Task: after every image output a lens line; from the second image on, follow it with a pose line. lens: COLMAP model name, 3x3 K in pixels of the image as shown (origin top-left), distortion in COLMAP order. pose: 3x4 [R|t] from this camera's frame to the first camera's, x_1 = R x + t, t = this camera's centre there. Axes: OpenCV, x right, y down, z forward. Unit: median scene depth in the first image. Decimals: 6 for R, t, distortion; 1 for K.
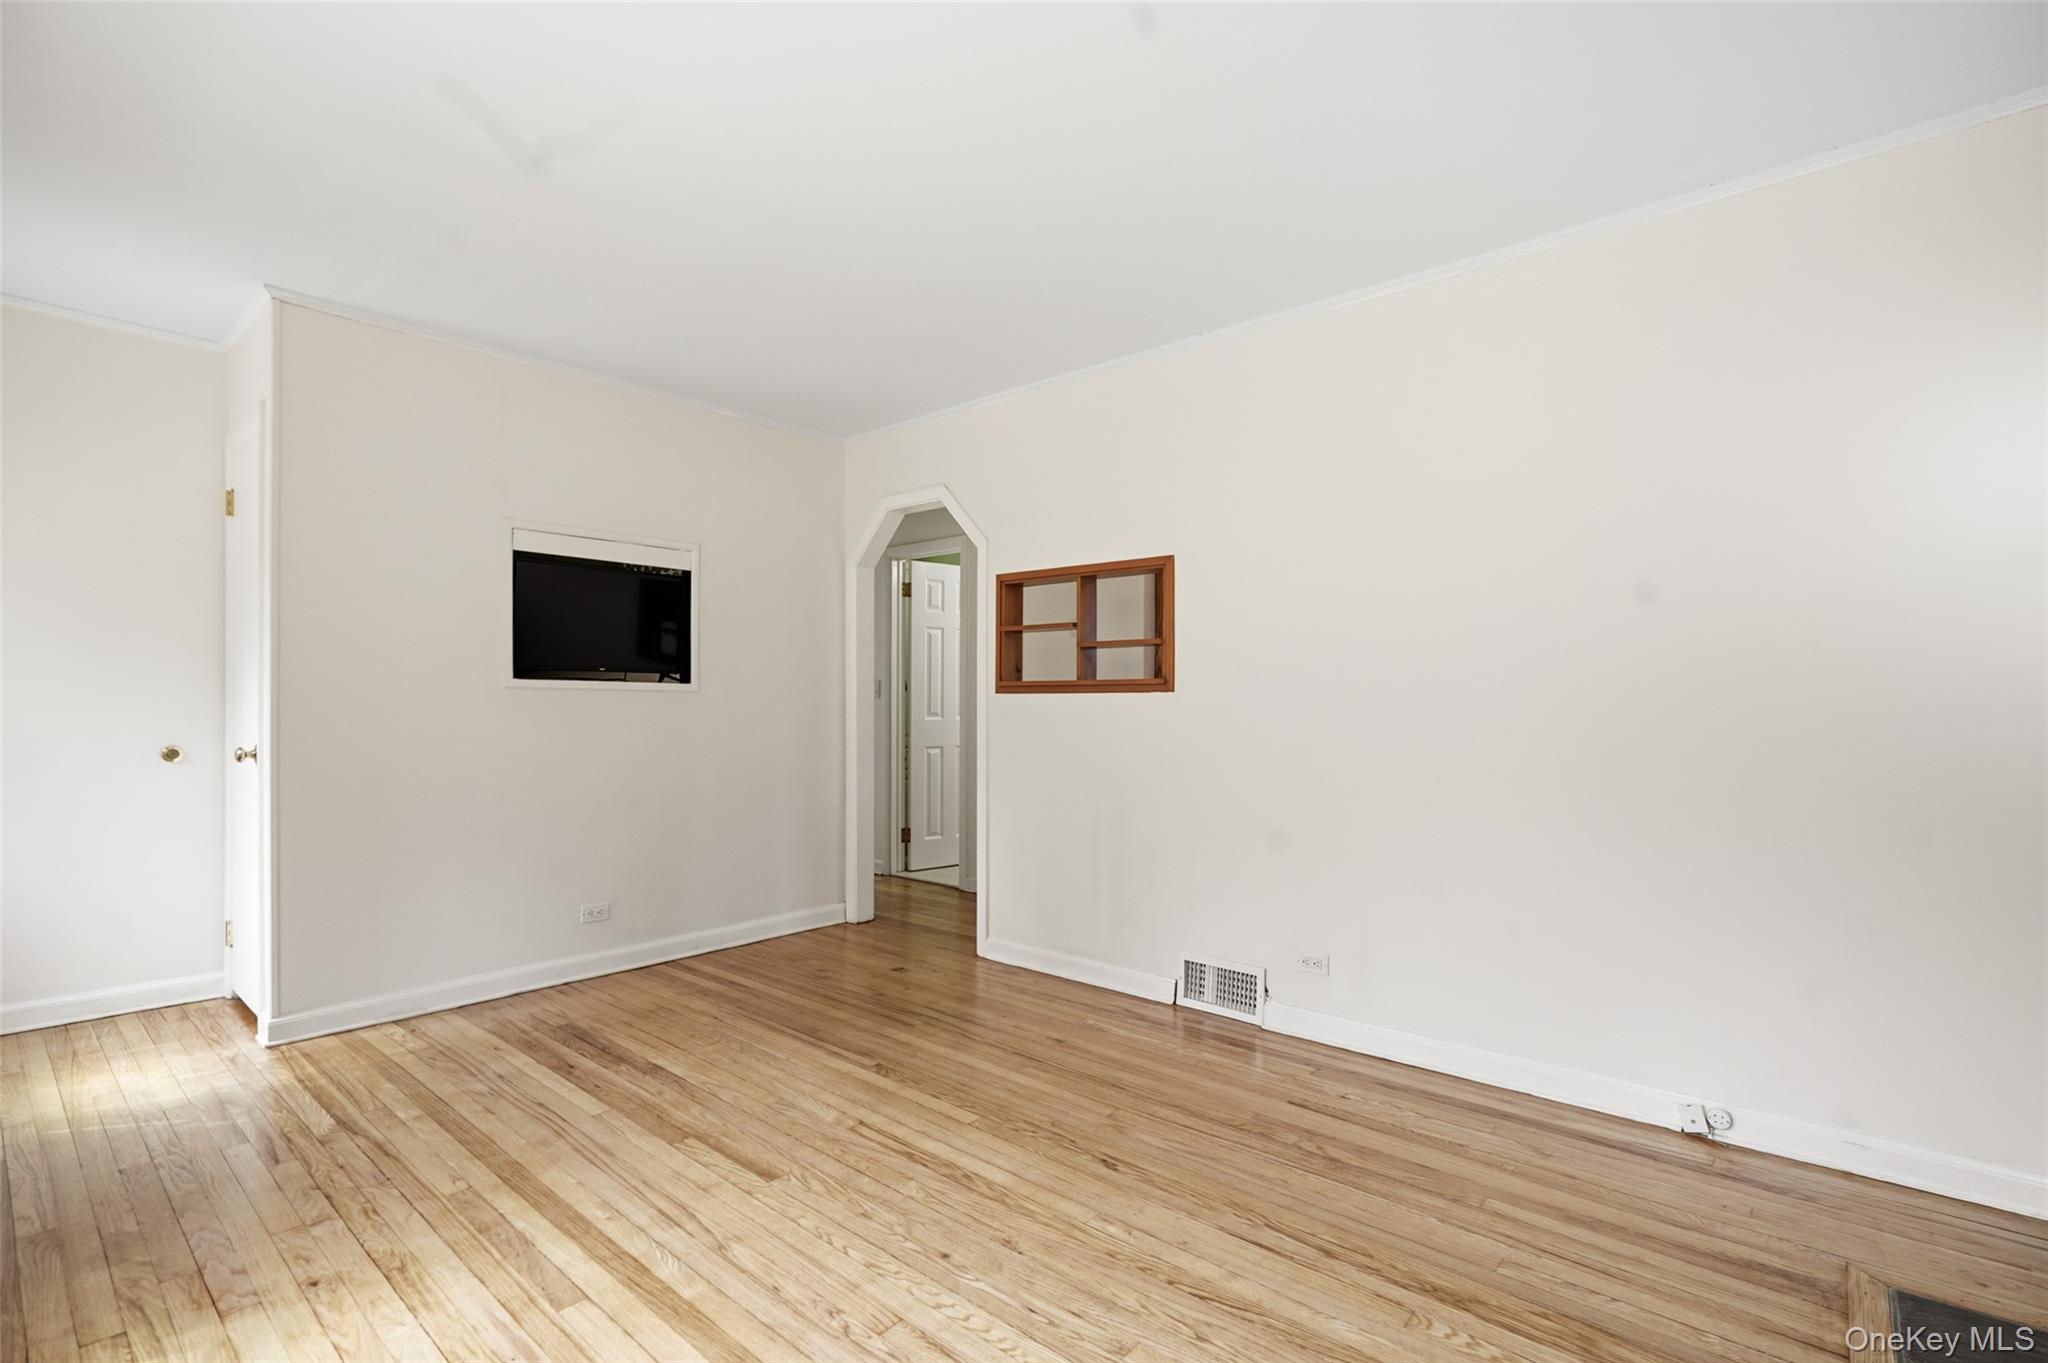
lens RADIAL K [[932.5, 0, 1019.4], [0, 932.5, 700.0], [0, 0, 1]] dist [-0.003441, 0.000139]
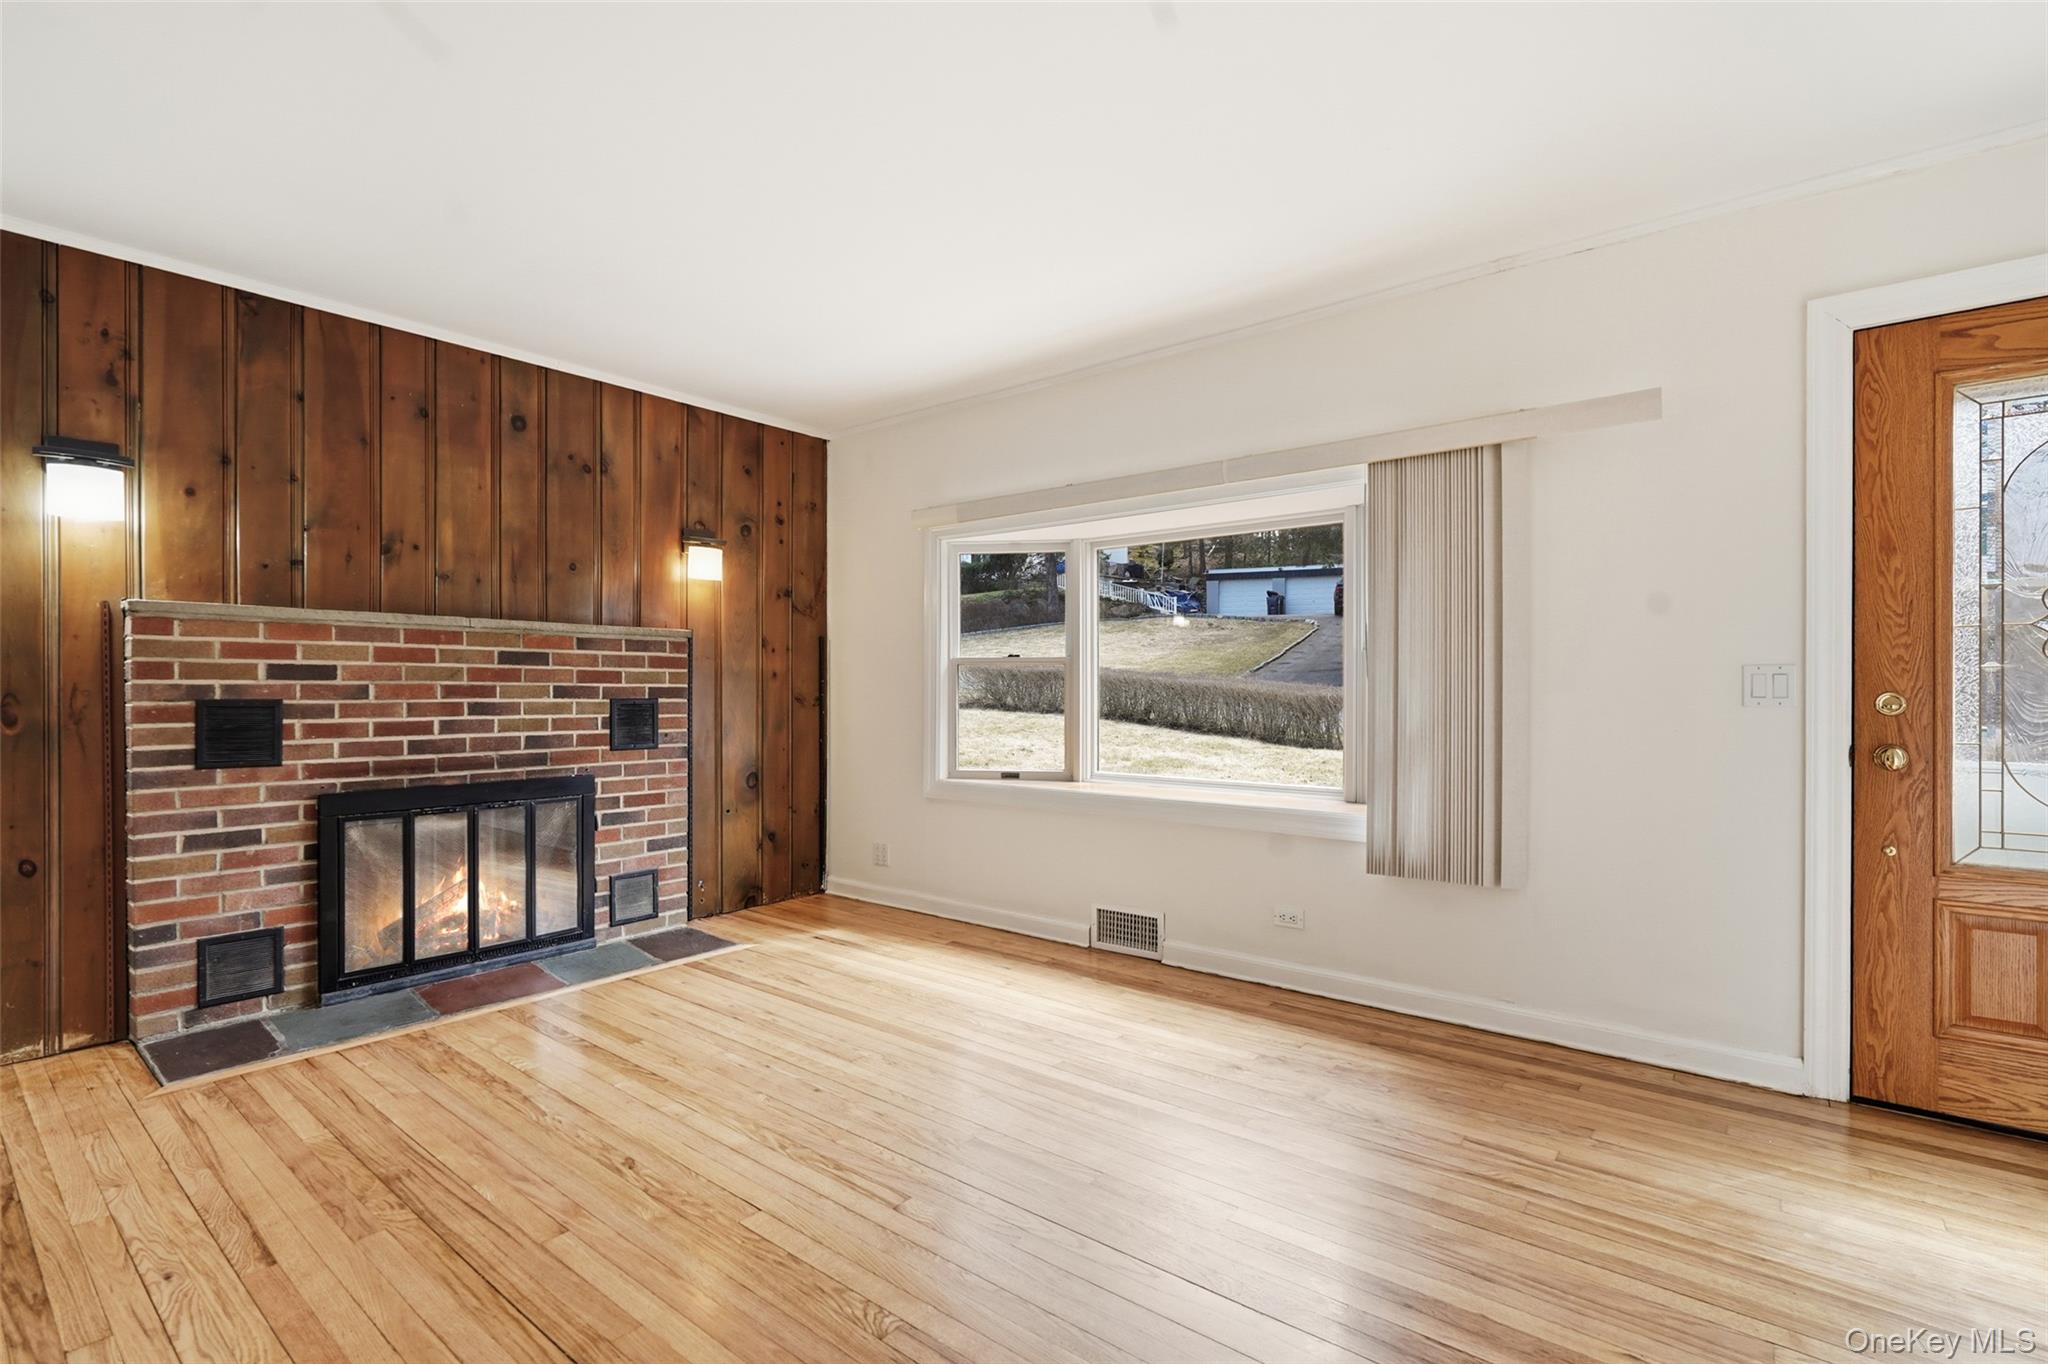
lens RADIAL K [[948.7, 0, 1007.8], [0, 948.7, 694.1], [0, 0, 1]] dist [-0.004684, 0.000307]
pose [[-0.999689, -0.002379, -0.024825, -0.211524], [-0.002306, 0.999993, -0.002953, 0.014017], [0.024832, -0.002895, -0.999687, 1.570552]]
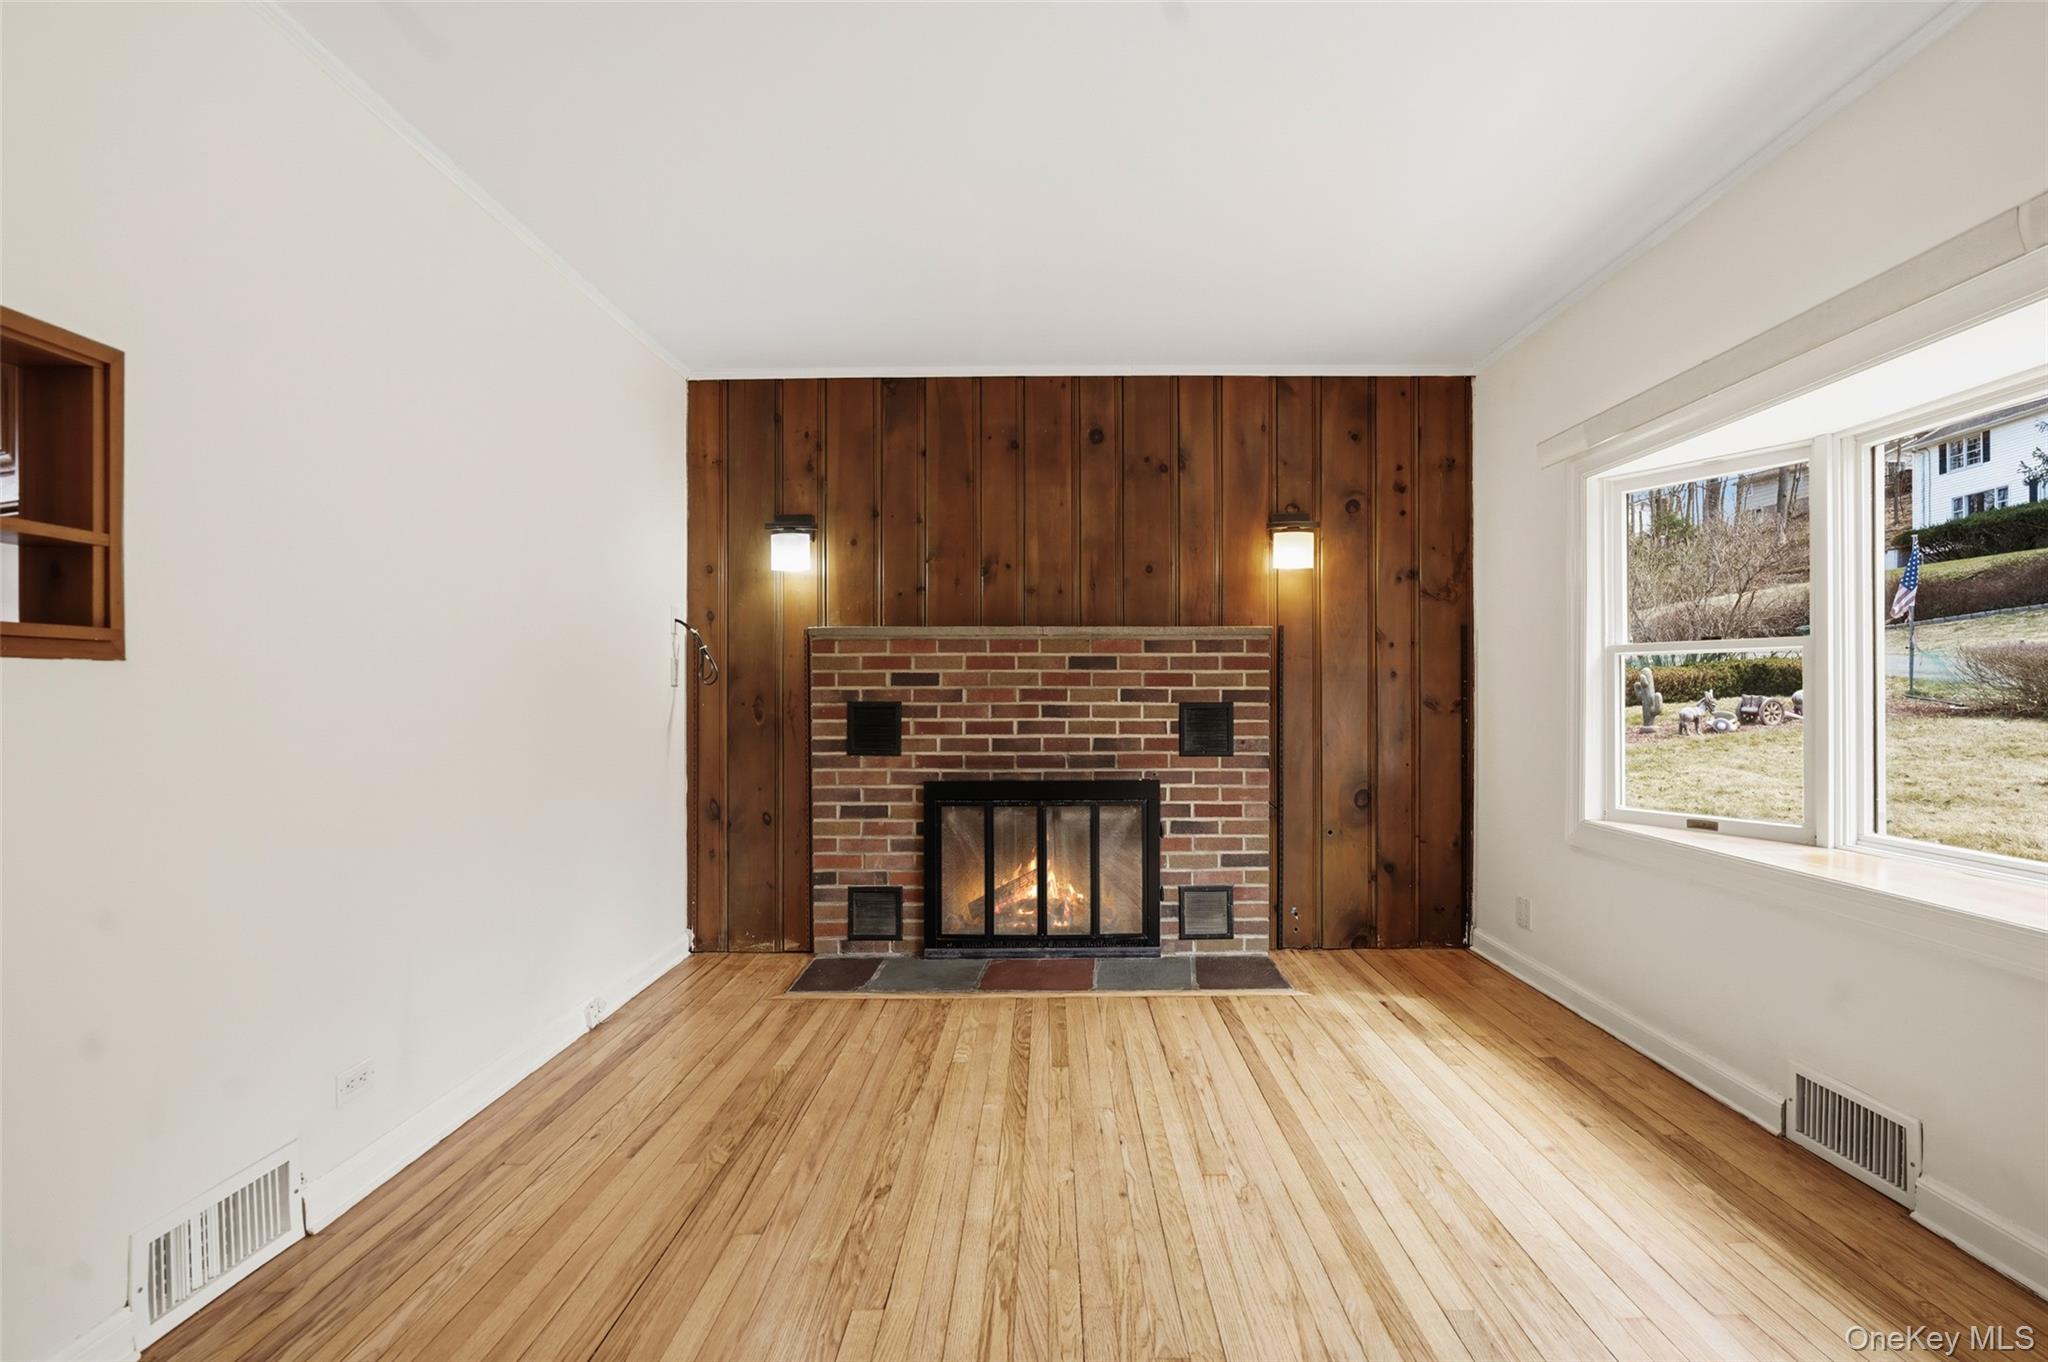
lens RADIAL K [[950.7, 0, 1049.9], [0, 950.7, 693.4], [0, 0, 1]] dist [-0.019458, 0.010416]
pose [[-0.657891, -0.001167, 0.753112, -0.561151], [-0.004088, 0.999990, -0.002021, 0.008953], [-0.753102, -0.004408, -0.657889, 1.177813]]
